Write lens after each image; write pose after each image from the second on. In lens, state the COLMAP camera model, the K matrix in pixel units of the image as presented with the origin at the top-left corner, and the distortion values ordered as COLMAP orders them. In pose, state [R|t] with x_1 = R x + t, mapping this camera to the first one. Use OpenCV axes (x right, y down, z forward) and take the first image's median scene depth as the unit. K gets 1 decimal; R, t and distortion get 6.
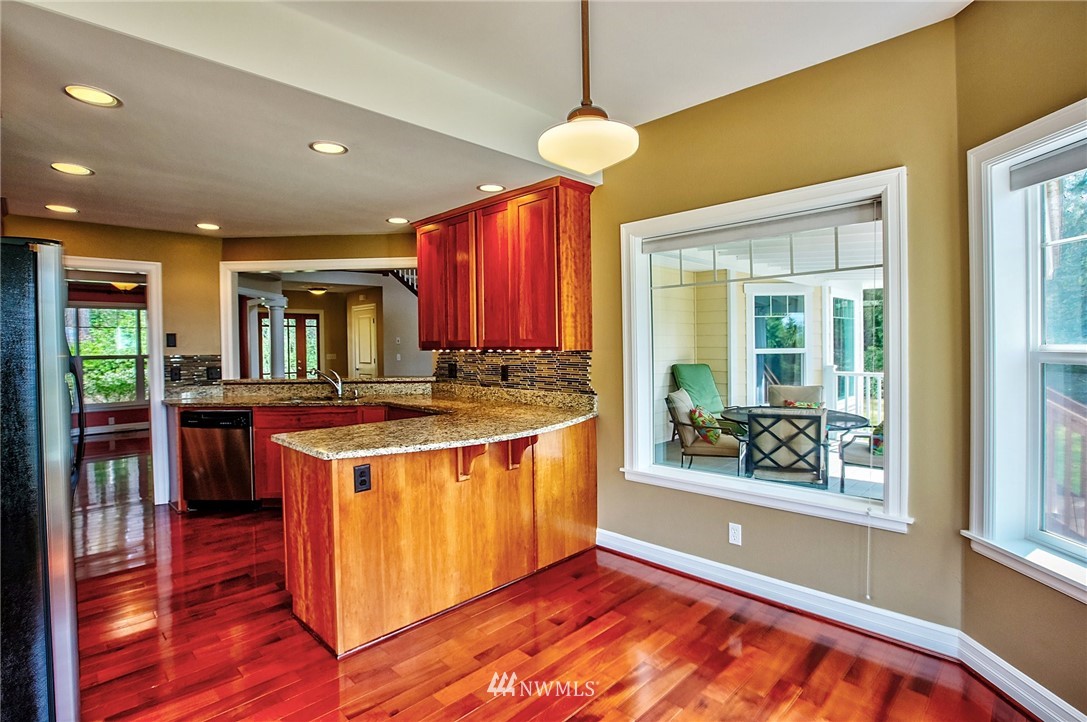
lens RADIAL K [[532.6, 0, 538.3], [0, 532.6, 354.0], [0, 0, 1]] dist [-0.049776, 0.006221]
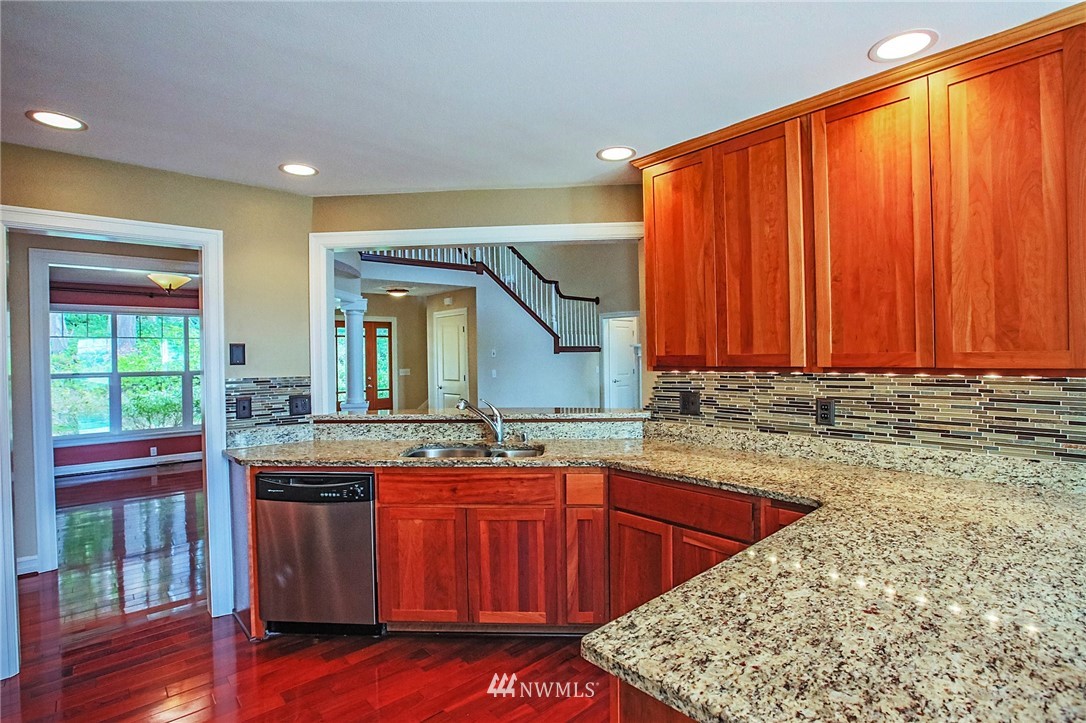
lens RADIAL K [[532.1, 0, 550.9], [0, 532.1, 358.2], [0, 0, 1]] dist [-0.049776, 0.006221]
pose [[0.998991, -0.003278, -0.044801, -0.281733], [0.002716, 0.999917, -0.012611, -0.012708], [0.044839, 0.012477, 0.998916, 0.363889]]
